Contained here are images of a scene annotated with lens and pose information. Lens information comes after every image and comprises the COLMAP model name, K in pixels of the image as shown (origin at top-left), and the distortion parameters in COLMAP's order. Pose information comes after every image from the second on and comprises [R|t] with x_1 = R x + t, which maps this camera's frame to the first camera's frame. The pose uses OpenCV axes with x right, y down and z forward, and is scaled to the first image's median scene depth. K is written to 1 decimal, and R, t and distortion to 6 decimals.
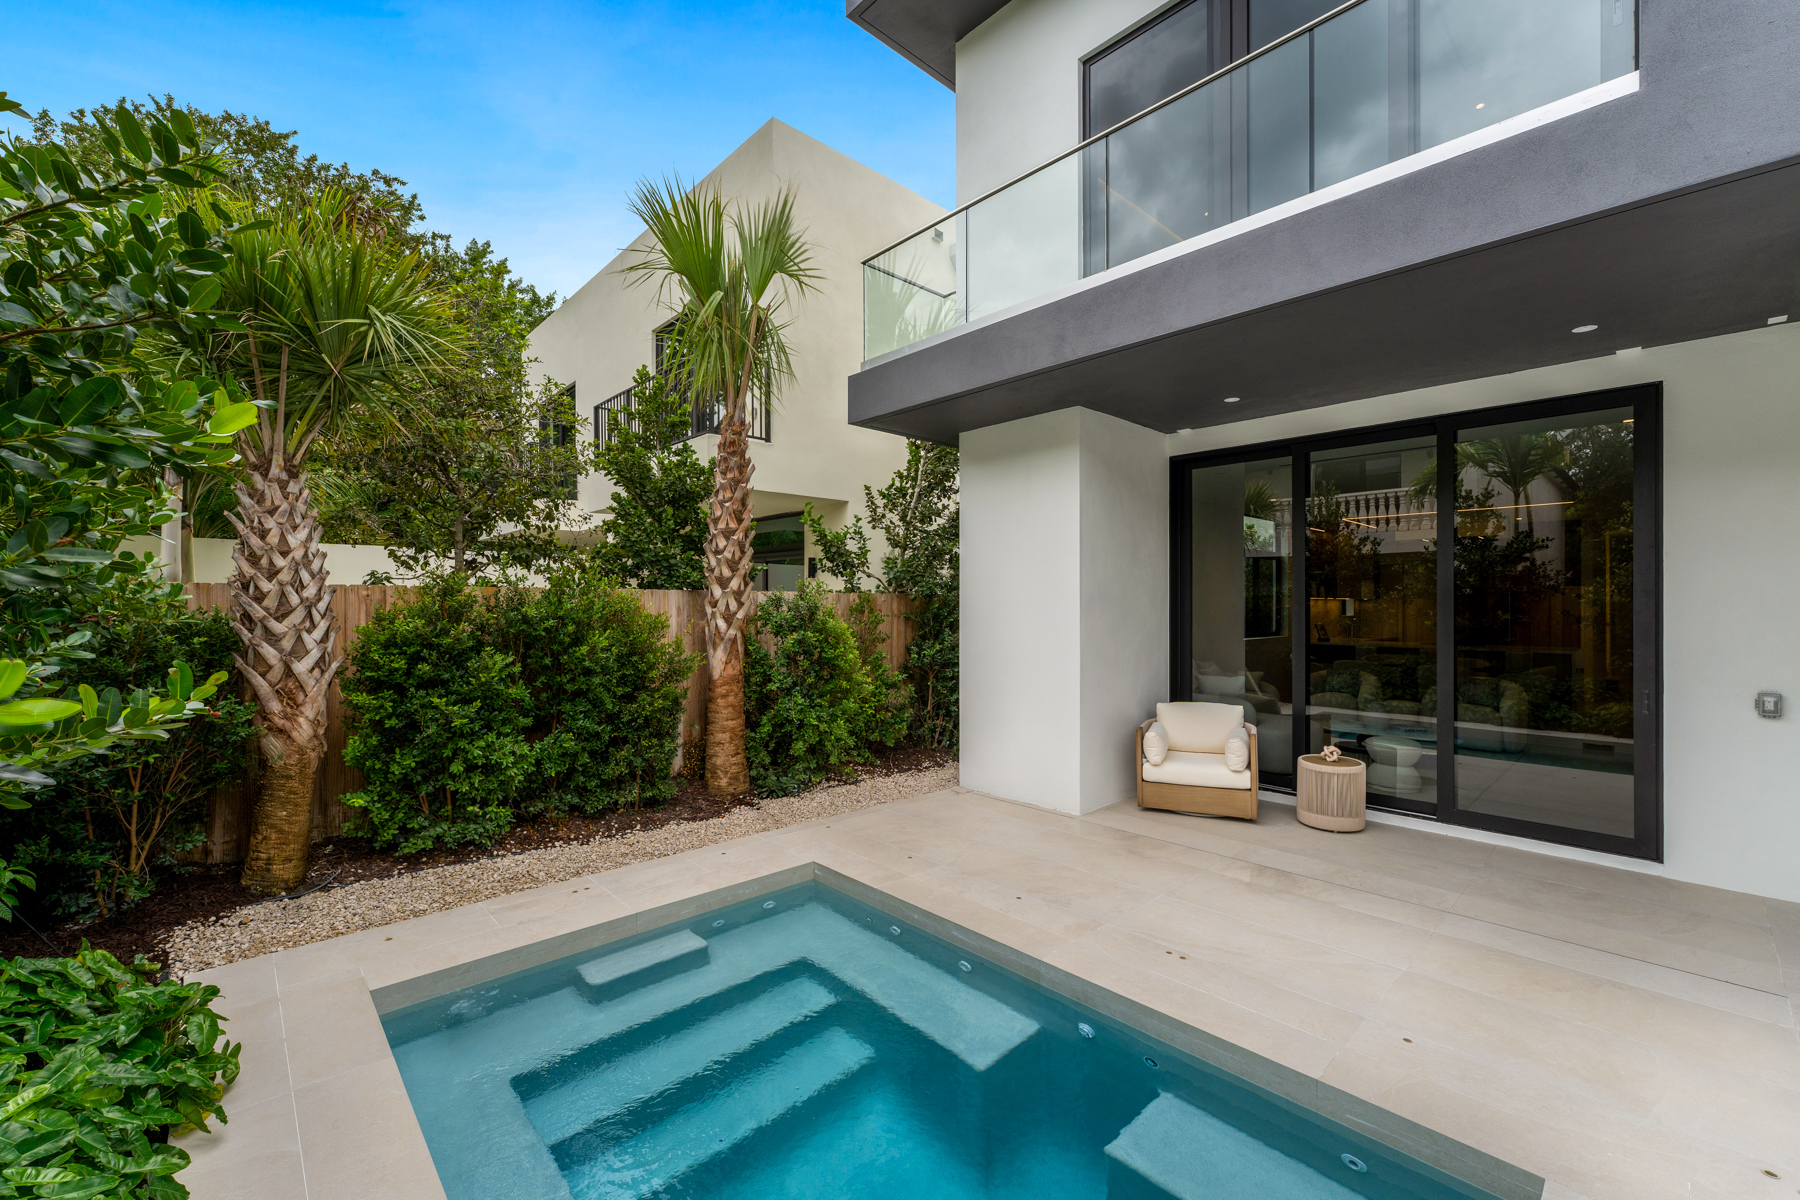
lens RADIAL K [[719.6, 0, 903.6], [0, 719.6, 604.3], [0, 0, 1]] dist [0.001700, 0.000088]
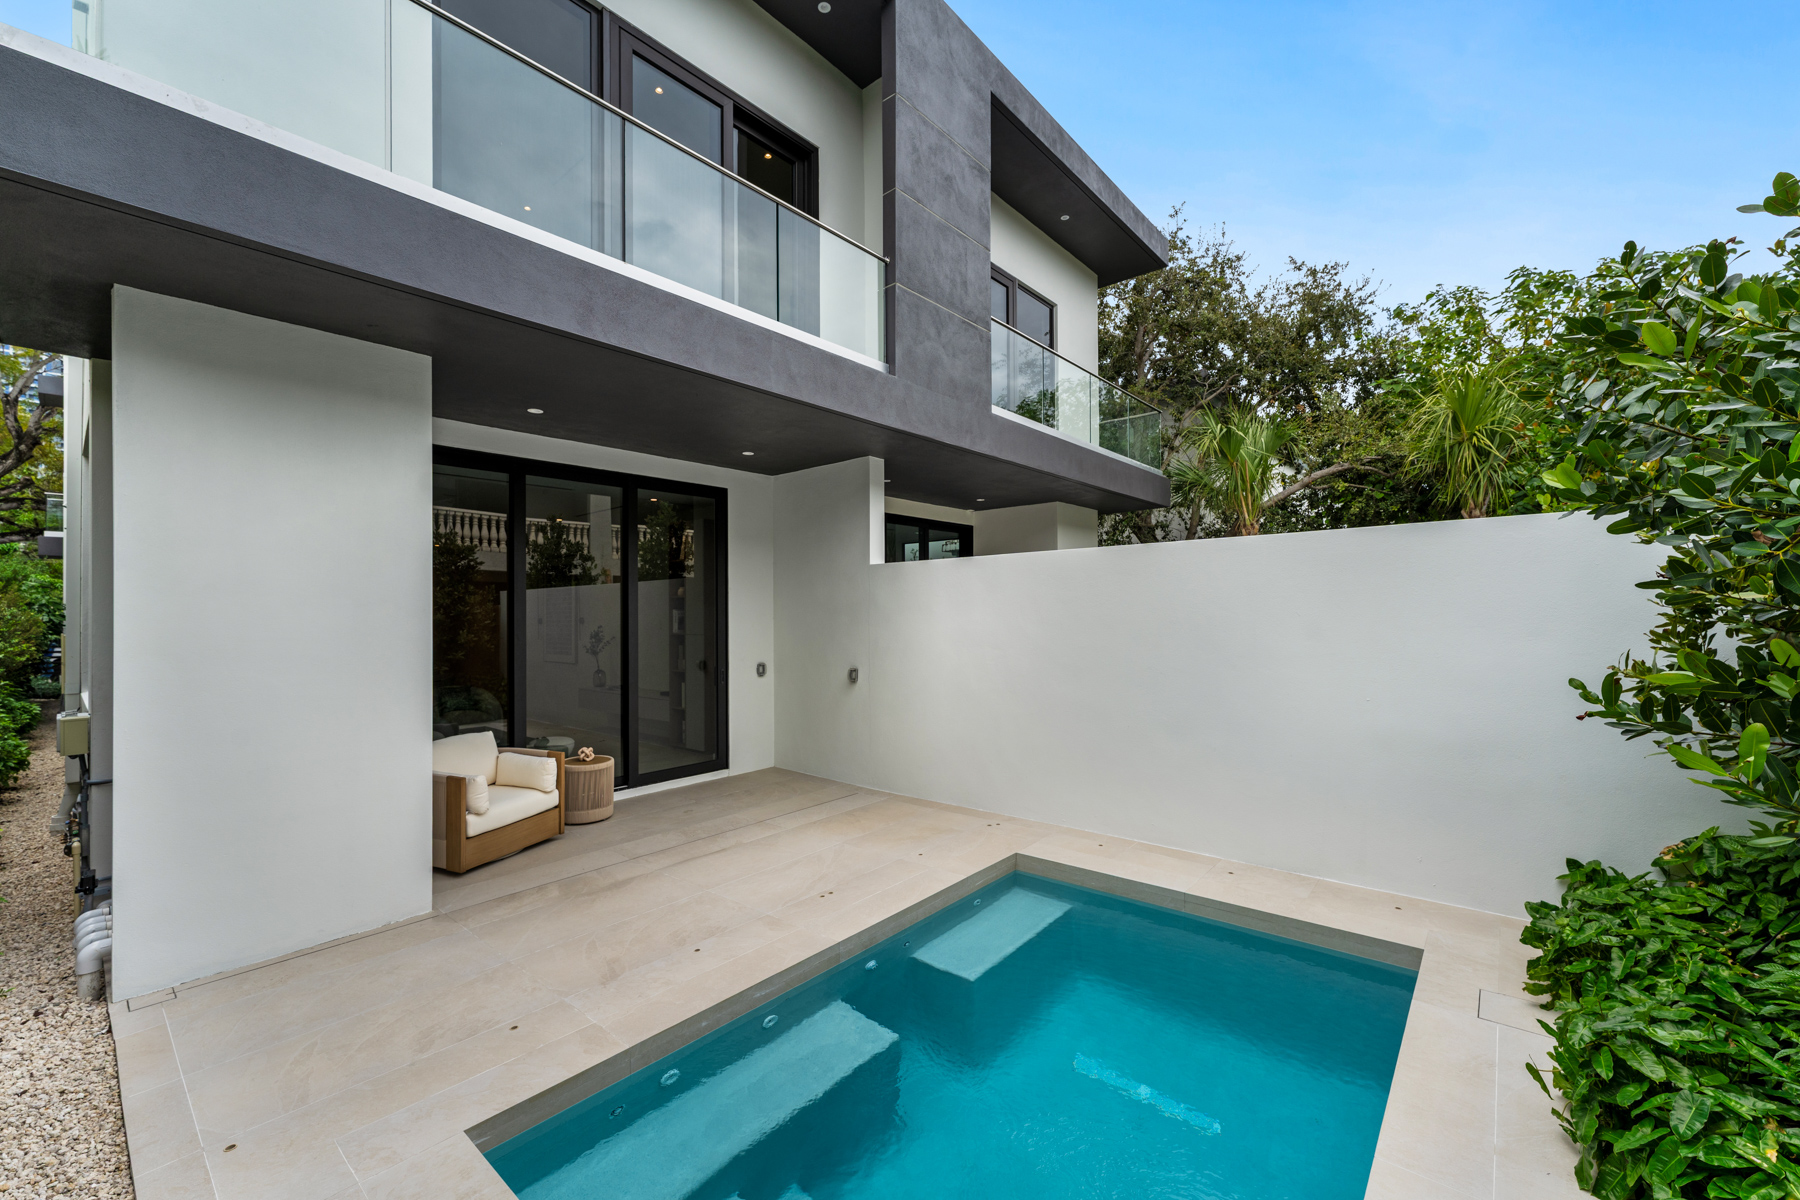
lens RADIAL K [[719.6, 0, 903.6], [0, 719.6, 604.3], [0, 0, 1]] dist [0.001700, 0.000088]
pose [[-0.116455, 0.014342, 0.993092, -0.757145], [0.011521, 0.999848, -0.013088, -0.005617], [-0.993129, 0.009917, -0.116602, 0.841009]]
